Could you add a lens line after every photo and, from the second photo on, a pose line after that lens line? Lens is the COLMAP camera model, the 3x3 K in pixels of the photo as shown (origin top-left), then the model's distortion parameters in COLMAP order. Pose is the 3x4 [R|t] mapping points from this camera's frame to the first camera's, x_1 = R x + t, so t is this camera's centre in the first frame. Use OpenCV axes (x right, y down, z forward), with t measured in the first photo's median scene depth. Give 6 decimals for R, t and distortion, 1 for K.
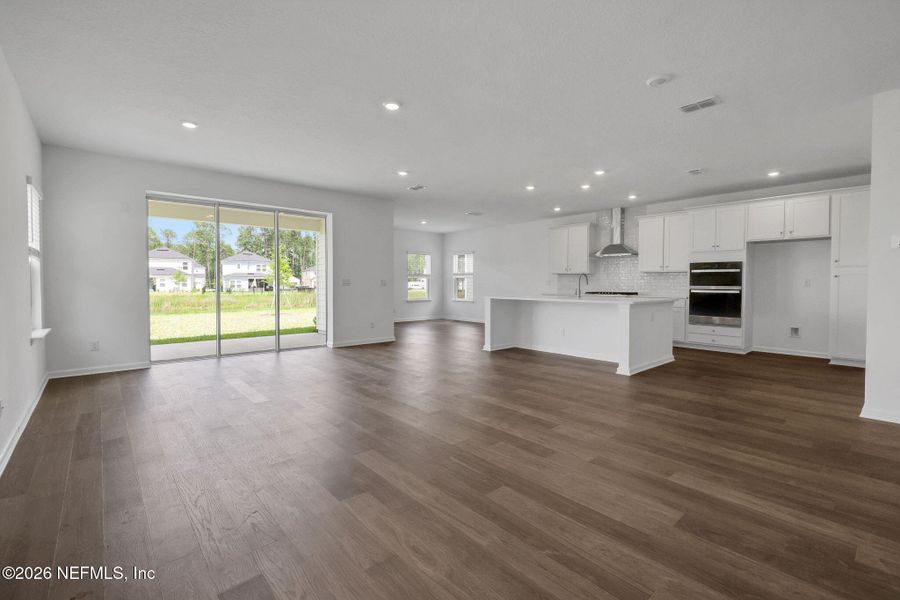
lens RADIAL K [[399.9, 0, 447.7], [0, 399.9, 292.4], [0, 0, 1]] dist [-0.000556, -0.000214]
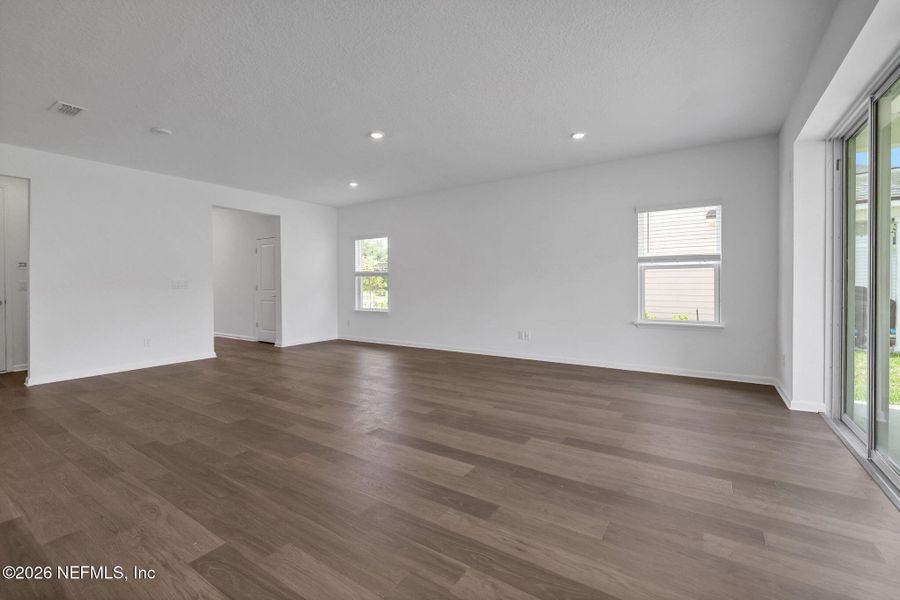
lens RADIAL K [[389.3, 0, 443.5], [0, 389.3, 295.5], [0, 0, 1]] dist [-0.000913, -0.000048]
pose [[-0.967586, 0.012504, -0.252232, -0.019047], [-0.000544, 0.998668, 0.051593, -0.024481], [0.252541, 0.050058, -0.966290, 1.031469]]
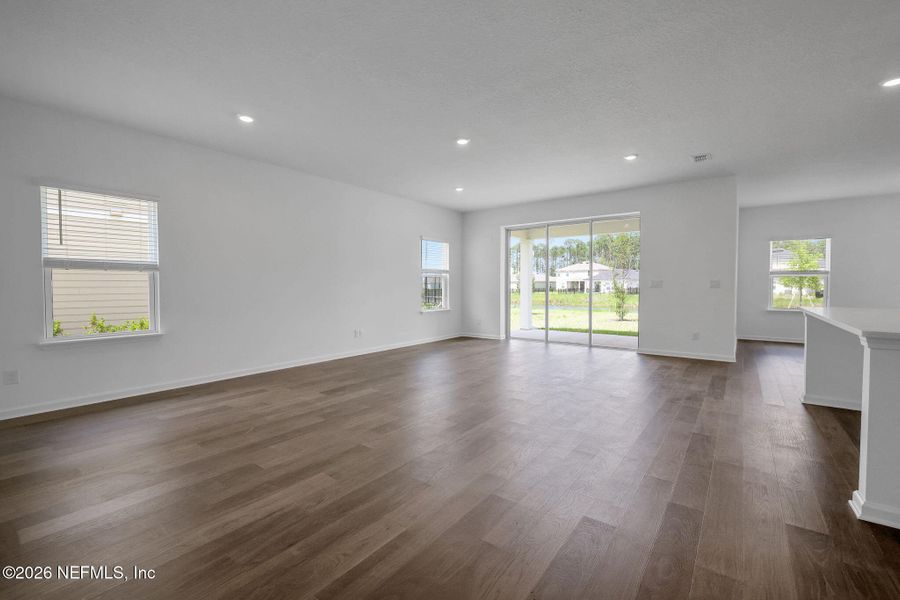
lens RADIAL K [[389.3, 0, 443.5], [0, 389.3, 295.5], [0, 0, 1]] dist [-0.000913, -0.000048]
pose [[0.186033, 0.021974, -0.982298, 0.496274], [-0.020502, 0.999619, 0.018479, -0.006044], [0.982330, 0.016701, 0.186412, 0.346512]]
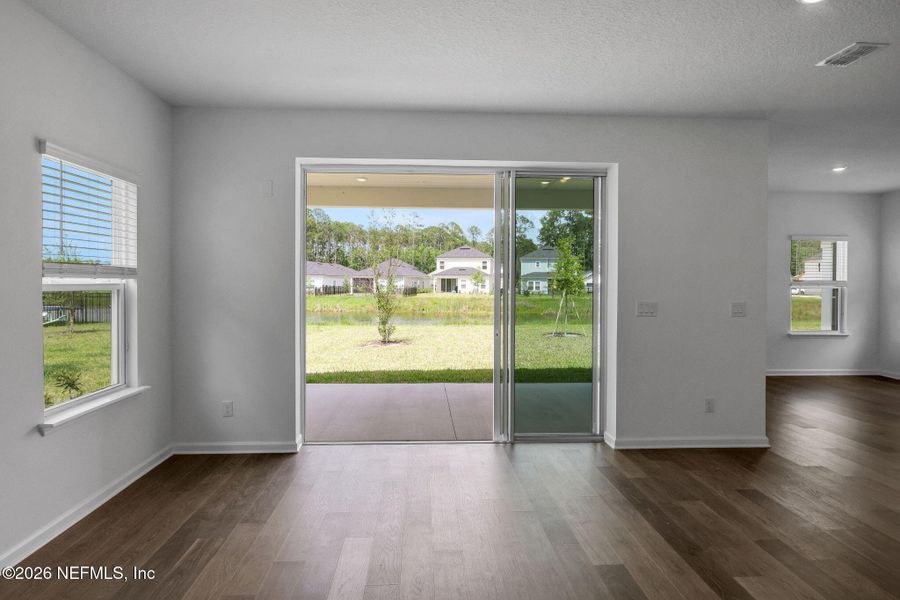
lens RADIAL K [[510.7, 0, 446.2], [0, 510.7, 287.0], [0, 0, 1]] dist [0.001151, 0.000697]
pose [[0.784843, 0.007639, -0.619647, -0.068980], [-0.017318, 0.999804, -0.009610, -0.039334], [0.619452, 0.018273, 0.784822, 0.374997]]
